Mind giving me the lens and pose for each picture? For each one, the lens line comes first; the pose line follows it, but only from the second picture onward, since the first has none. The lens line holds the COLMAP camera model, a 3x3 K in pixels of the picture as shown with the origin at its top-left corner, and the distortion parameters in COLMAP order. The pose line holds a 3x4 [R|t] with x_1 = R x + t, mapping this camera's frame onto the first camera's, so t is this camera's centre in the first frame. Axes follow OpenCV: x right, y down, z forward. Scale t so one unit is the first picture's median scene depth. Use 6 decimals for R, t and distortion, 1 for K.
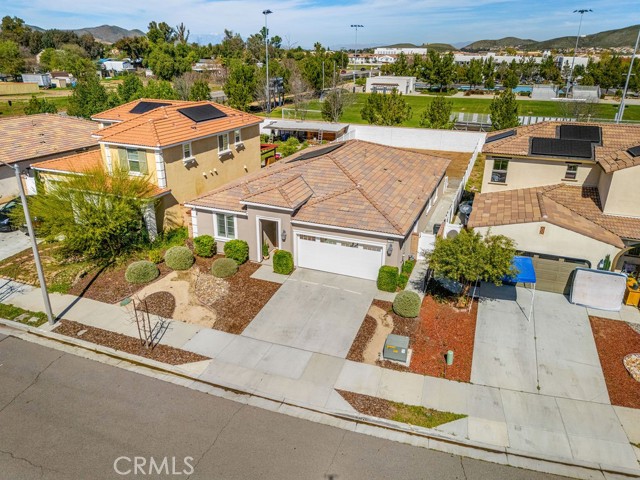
lens RADIAL K [[462.3, 0, 320.0], [0, 462.3, 240.0], [0, 0, 1]] dist [0.072601, -0.065250]
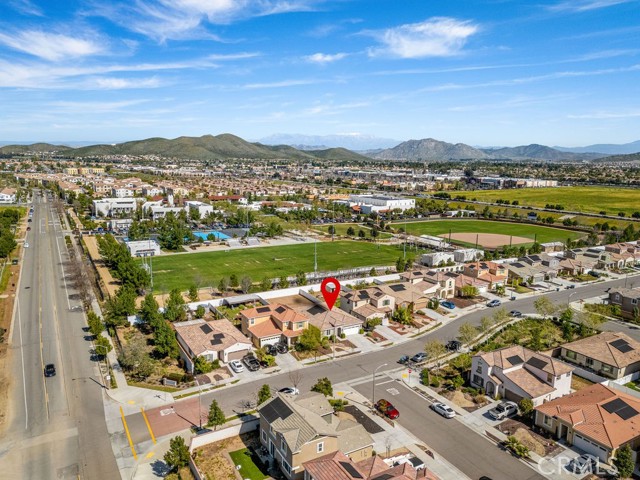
lens RADIAL K [[462.3, 0, 320.0], [0, 462.3, 240.0], [0, 0, 1]] dist [0.072601, -0.065250]
pose [[0.644309, -0.148666, 0.750176, -3.378792], [0.285945, 0.956607, -0.056017, -0.639551], [-0.709296, 0.250601, 0.658861, -2.018992]]
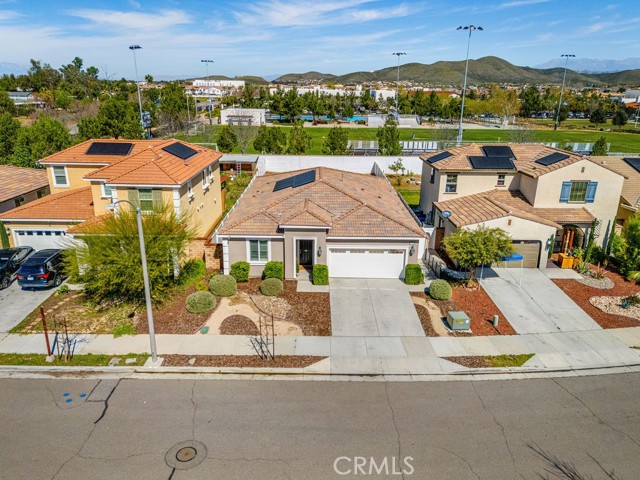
lens RADIAL K [[462.3, 0, 320.0], [0, 462.3, 240.0], [0, 0, 1]] dist [0.072601, -0.065250]
pose [[0.933379, -0.114984, 0.339975, -0.439496], [0.134975, 0.990207, -0.035665, 0.003496], [-0.332545, 0.079177, 0.939758, -0.073954]]
